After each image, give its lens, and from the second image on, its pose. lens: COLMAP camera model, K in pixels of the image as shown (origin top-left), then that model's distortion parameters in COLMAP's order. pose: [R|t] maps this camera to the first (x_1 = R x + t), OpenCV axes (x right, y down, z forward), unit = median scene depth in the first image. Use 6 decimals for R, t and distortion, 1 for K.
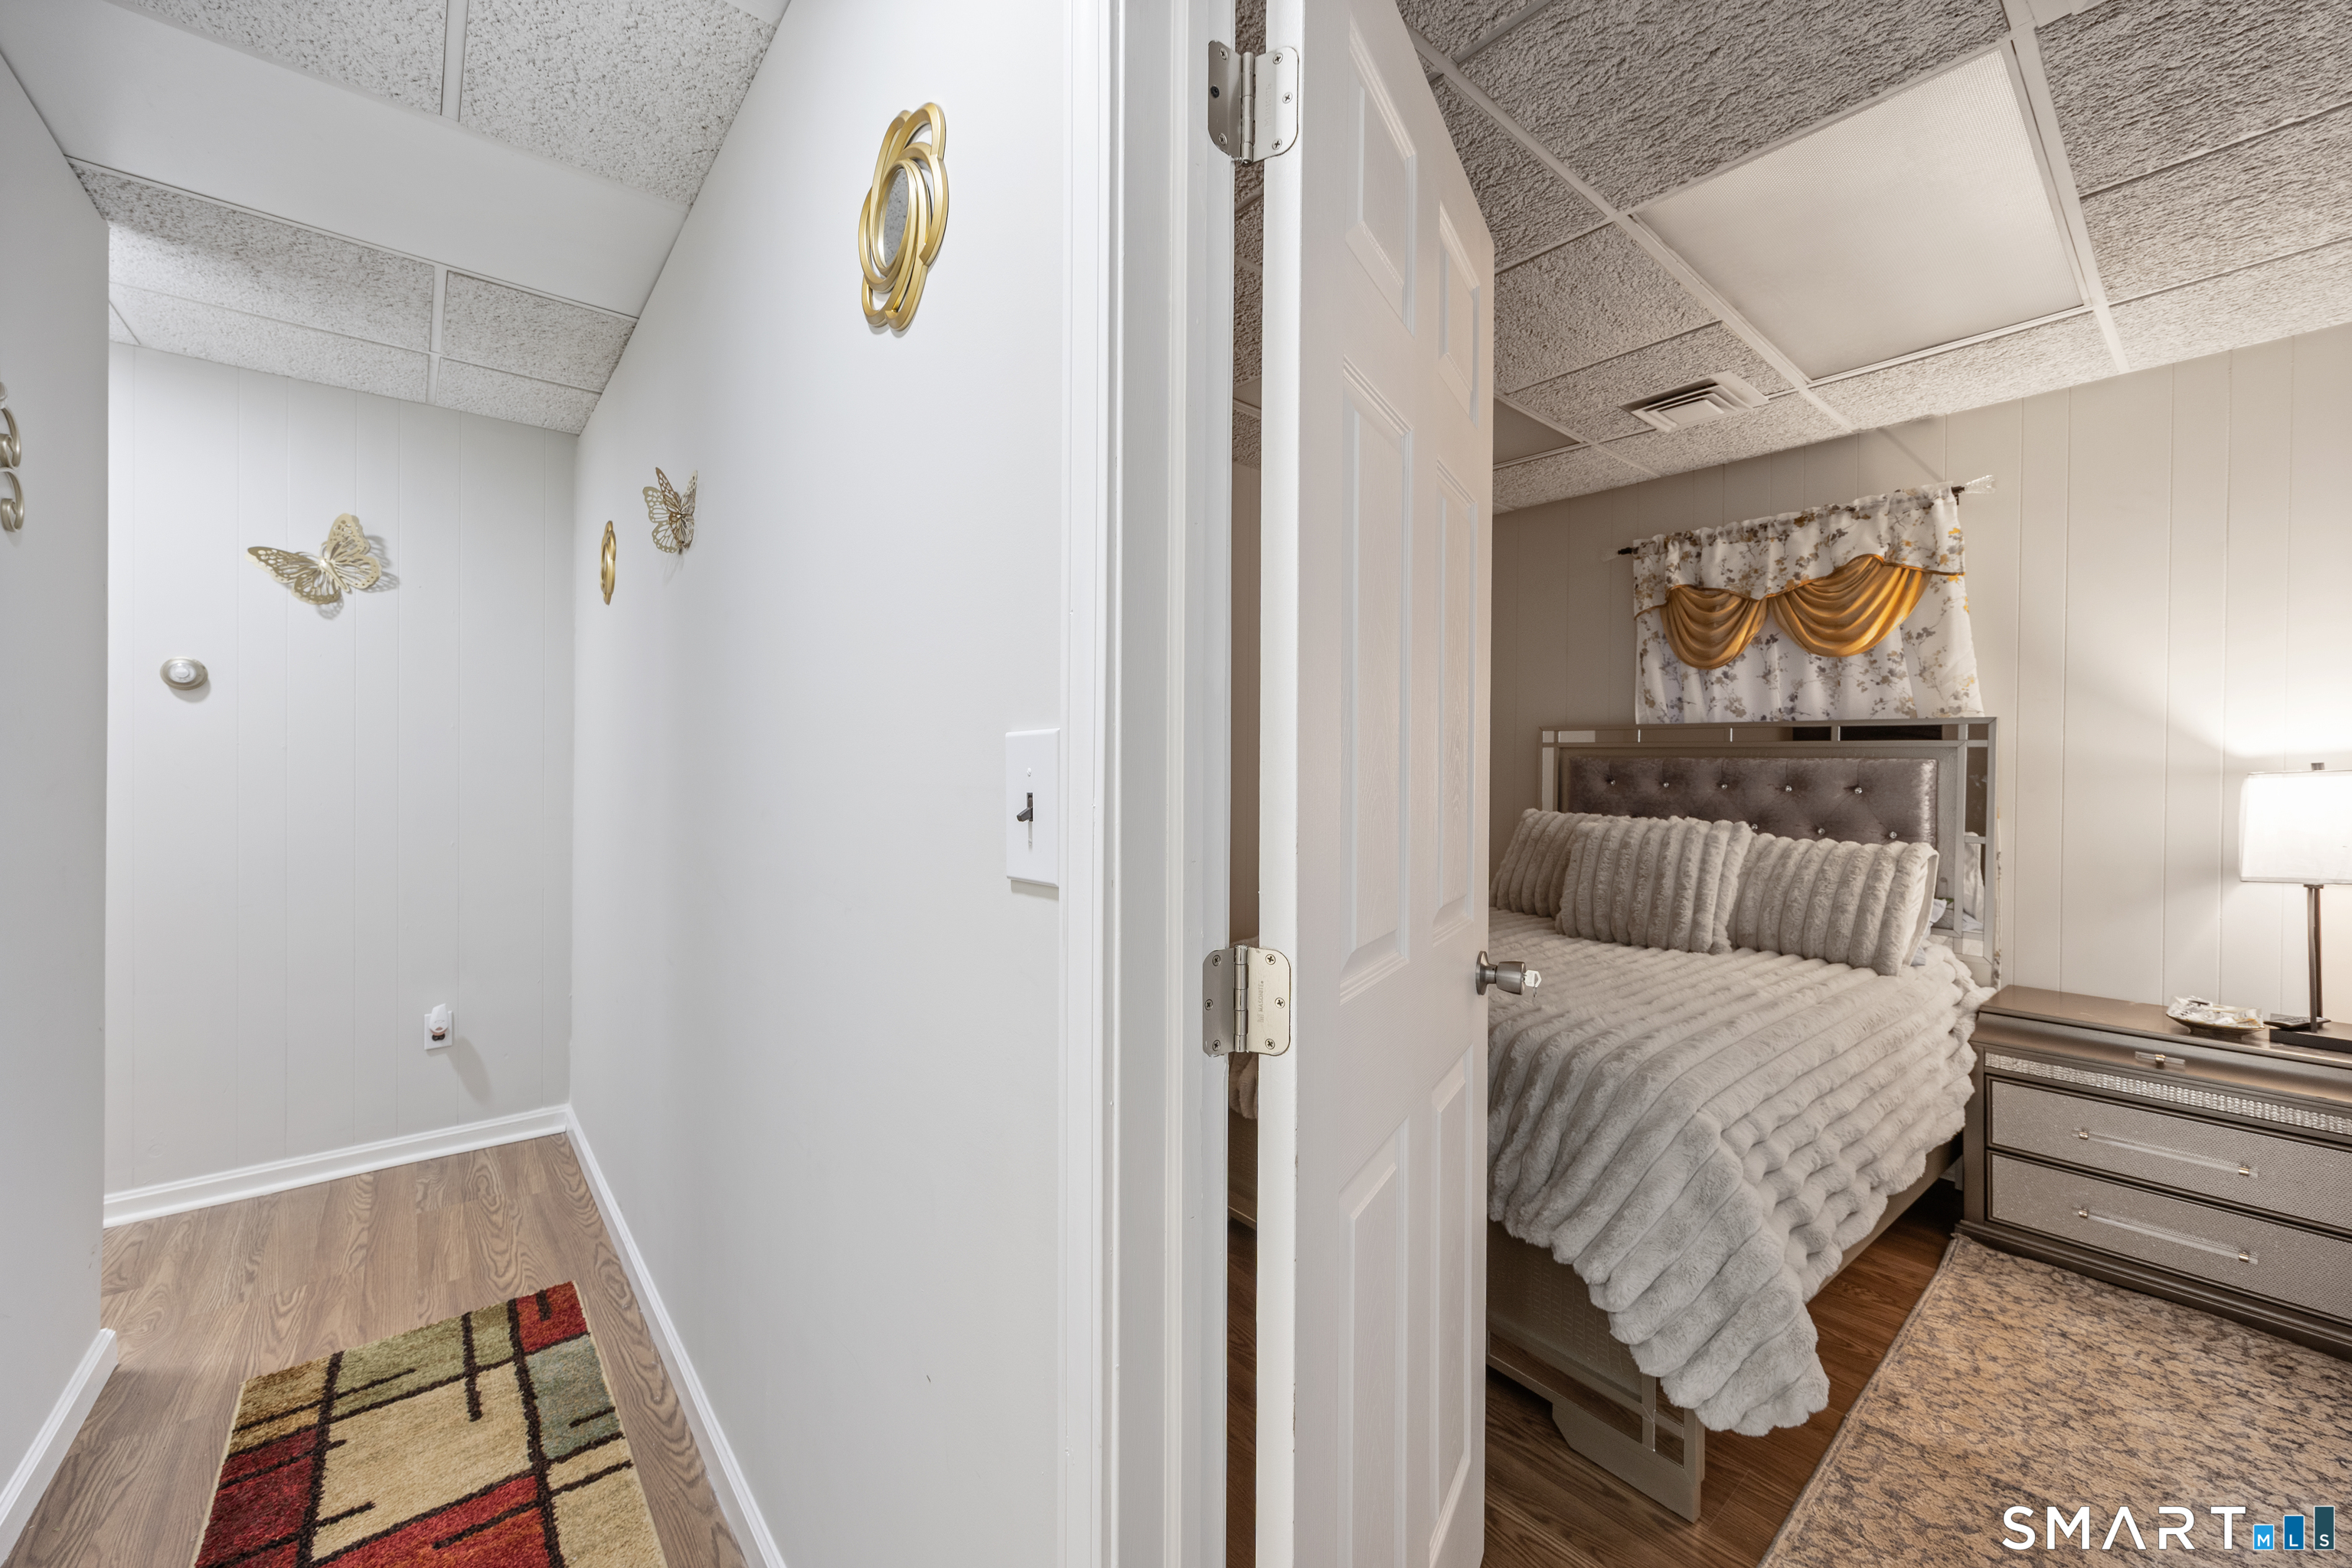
lens RADIAL K [[907.0, 0, 1183.3], [0, 907.0, 781.1], [0, 0, 1]] dist [-0.001825, 0.000247]
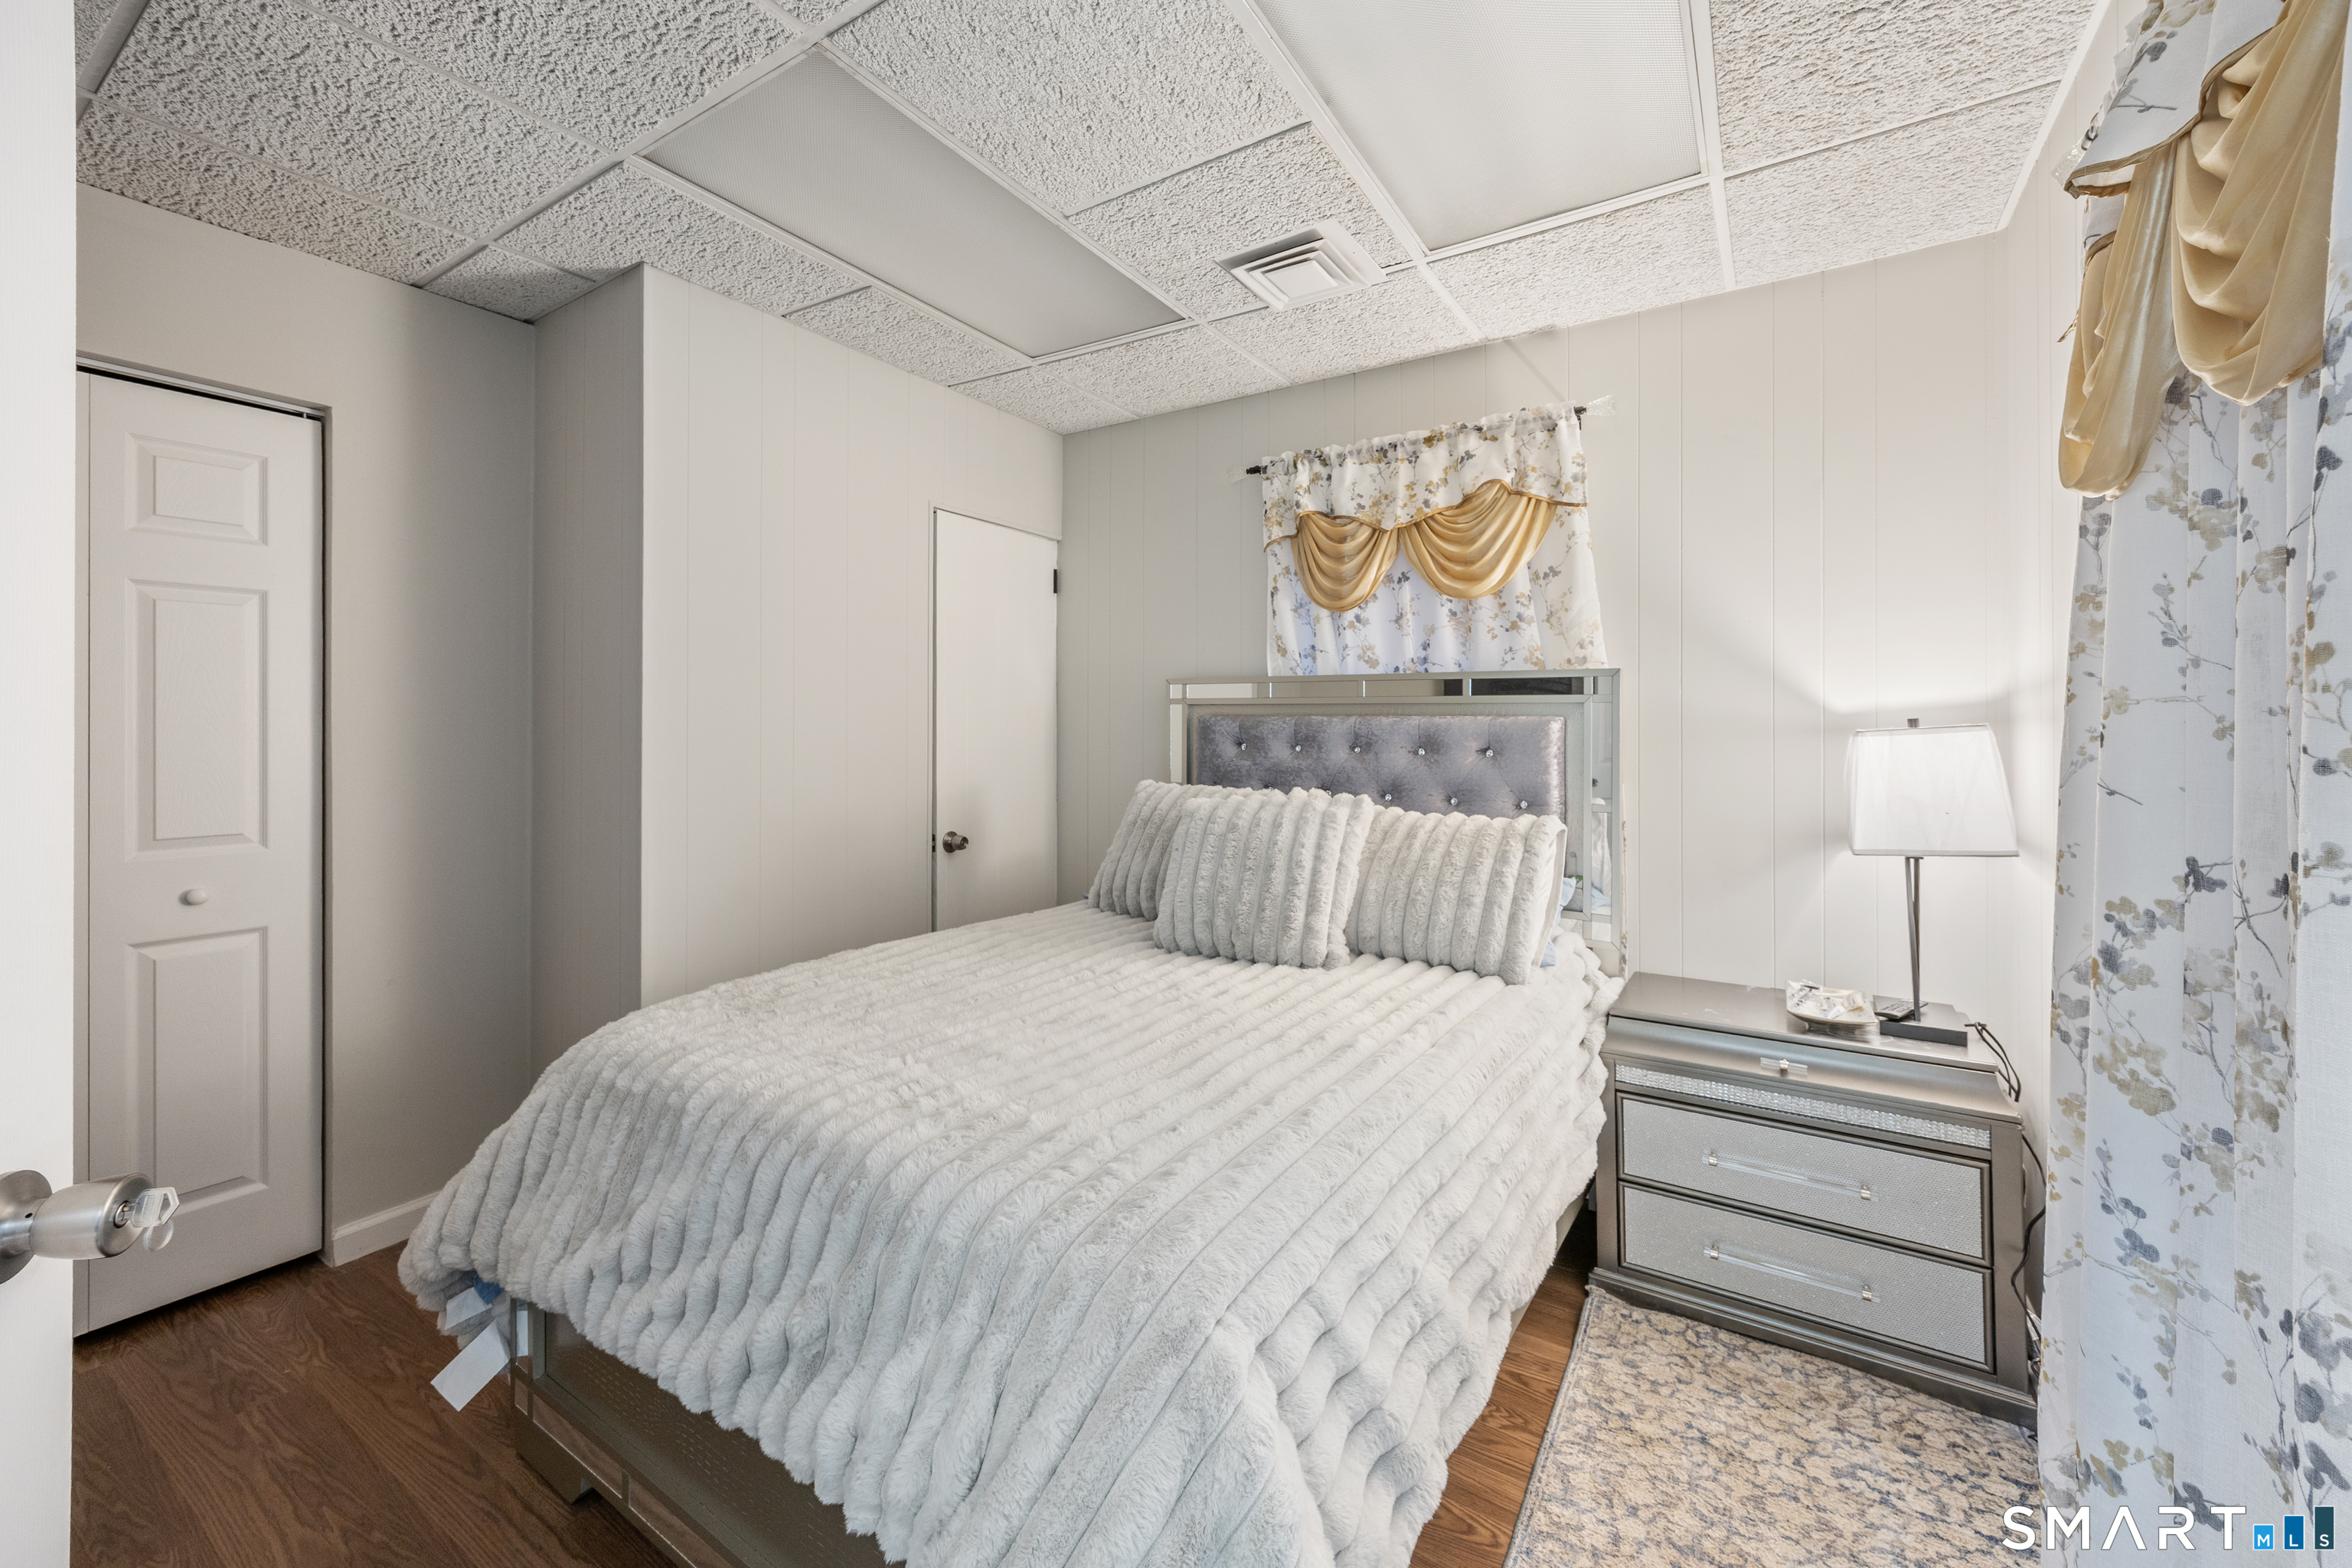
lens RADIAL K [[907.0, 0, 1208.7], [0, 907.0, 732.3], [0, 0, 1]] dist [-0.001825, 0.000247]
pose [[0.951648, -0.006154, 0.307129, 0.242219], [0.009942, 0.999893, -0.010770, -0.003511], [-0.307030, 0.013302, 0.951607, 0.279957]]
